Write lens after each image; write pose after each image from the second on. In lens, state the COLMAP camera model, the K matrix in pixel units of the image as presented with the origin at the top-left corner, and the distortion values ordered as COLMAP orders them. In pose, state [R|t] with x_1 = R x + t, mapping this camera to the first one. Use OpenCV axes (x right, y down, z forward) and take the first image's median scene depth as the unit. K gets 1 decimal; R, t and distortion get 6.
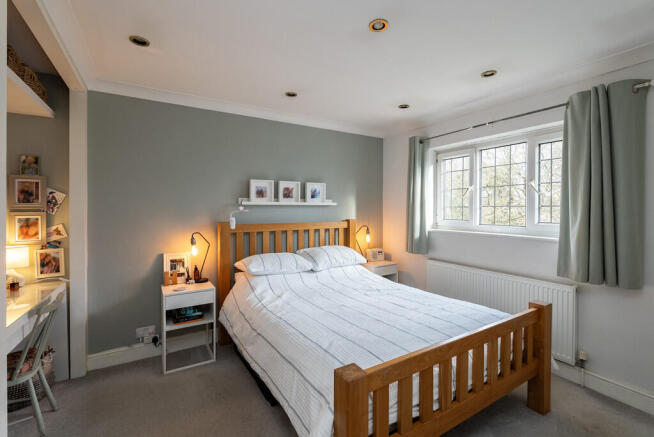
lens RADIAL K [[297.1, 0, 327.1], [0, 297.1, 214.9], [0, 0, 1]] dist [0.024414, 0.000215]
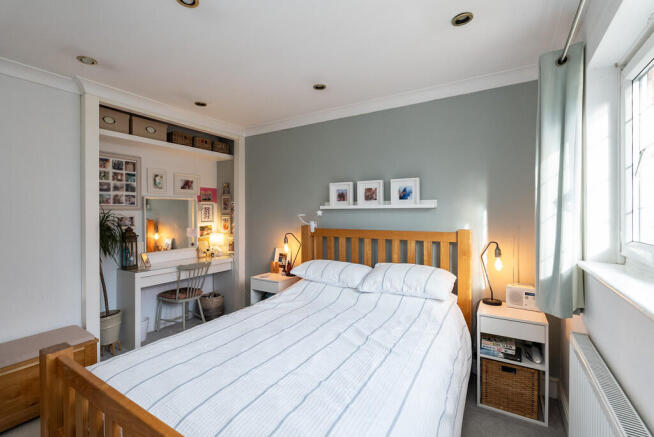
lens RADIAL K [[297.1, 0, 325.6], [0, 297.1, 214.8], [0, 0, 1]] dist [0.024414, 0.000215]
pose [[0.451701, 0.004316, -0.892159, 0.594015], [-0.019563, 0.999796, -0.005068, -0.008907], [0.891955, 0.019742, 0.451693, 0.520079]]
